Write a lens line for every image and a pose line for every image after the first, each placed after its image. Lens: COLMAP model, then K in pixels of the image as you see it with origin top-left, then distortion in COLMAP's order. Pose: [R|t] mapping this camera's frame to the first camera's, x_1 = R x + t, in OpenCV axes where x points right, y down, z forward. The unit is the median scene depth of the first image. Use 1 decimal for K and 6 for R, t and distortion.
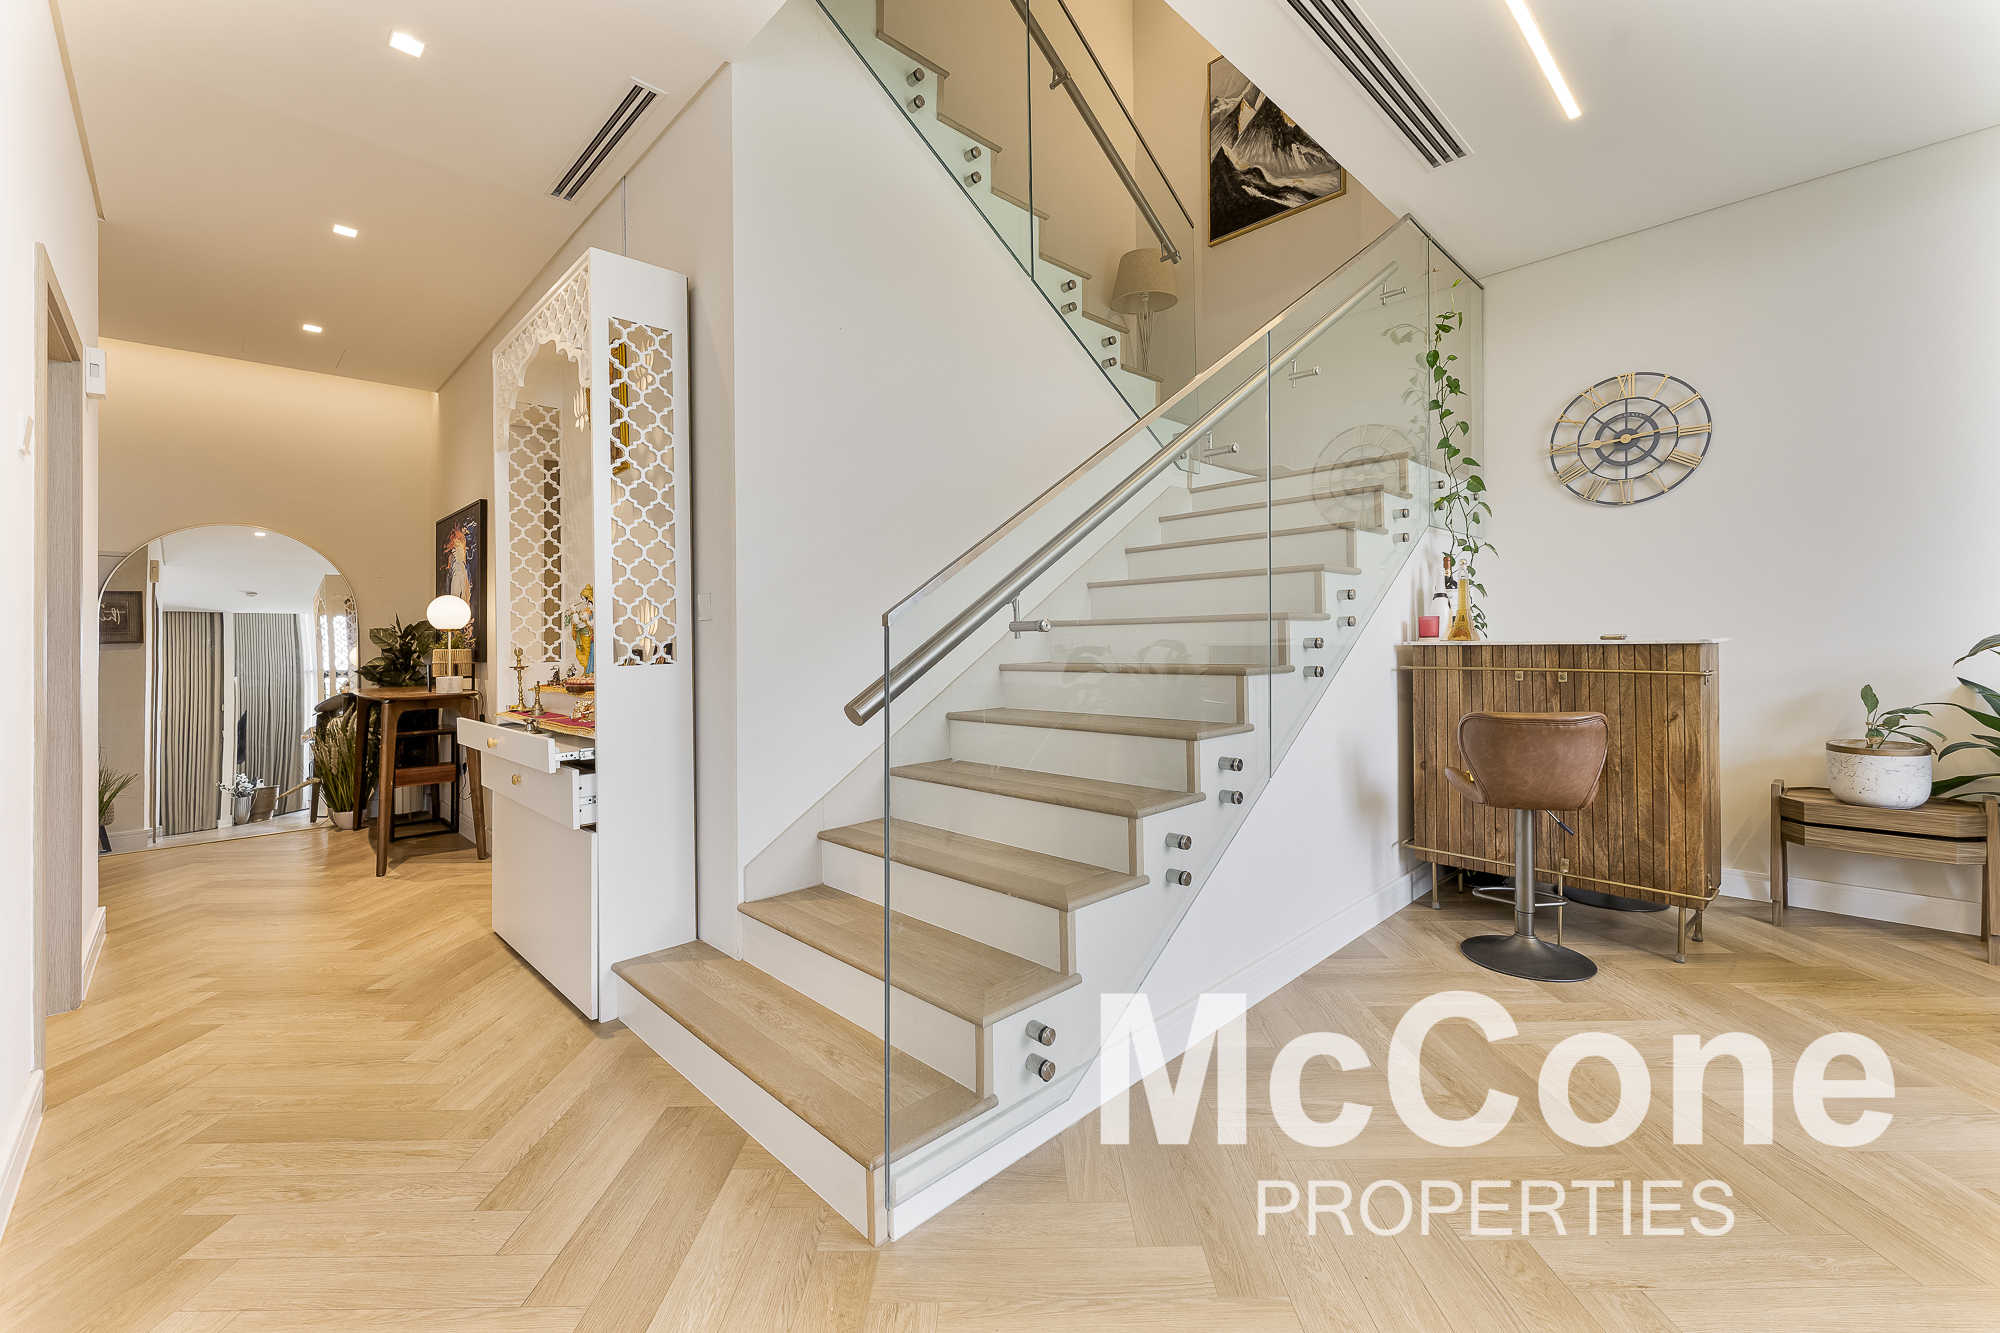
lens RADIAL K [[822.2, 0, 996.6], [0, 822.2, 624.3], [0, 0, 1]] dist [-0.005835, 0.001651]
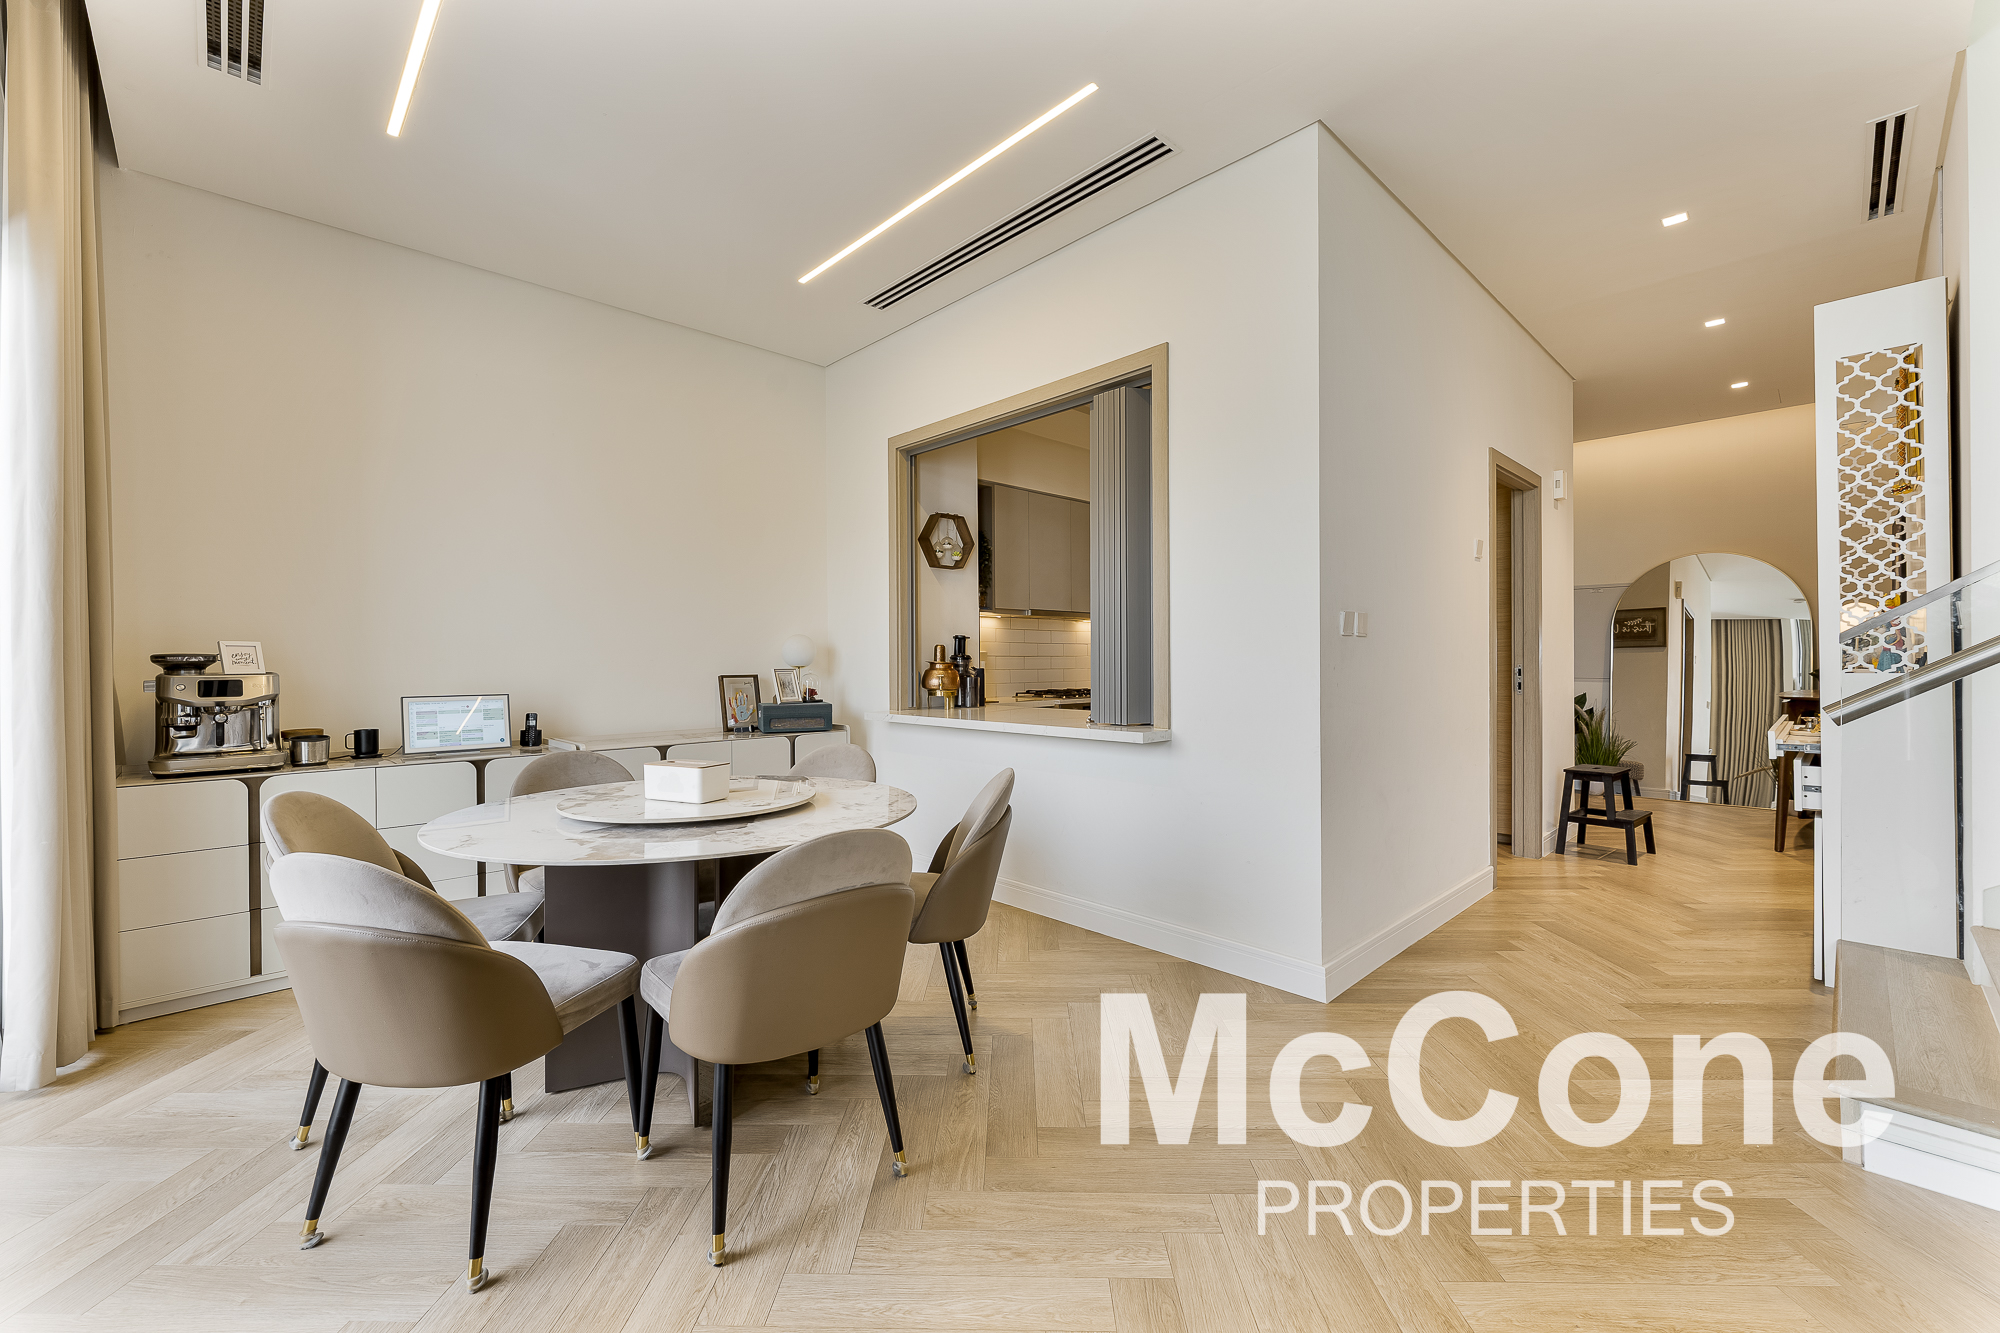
lens RADIAL K [[822.2, 0, 995.5], [0, 822.2, 662.5], [0, 0, 1]] dist [-0.005835, 0.001651]
pose [[-0.013484, 0.027139, -0.999541, 0.661161], [0.015926, 0.999511, 0.026923, -0.011873], [0.999782, -0.015556, -0.013910, -0.129655]]
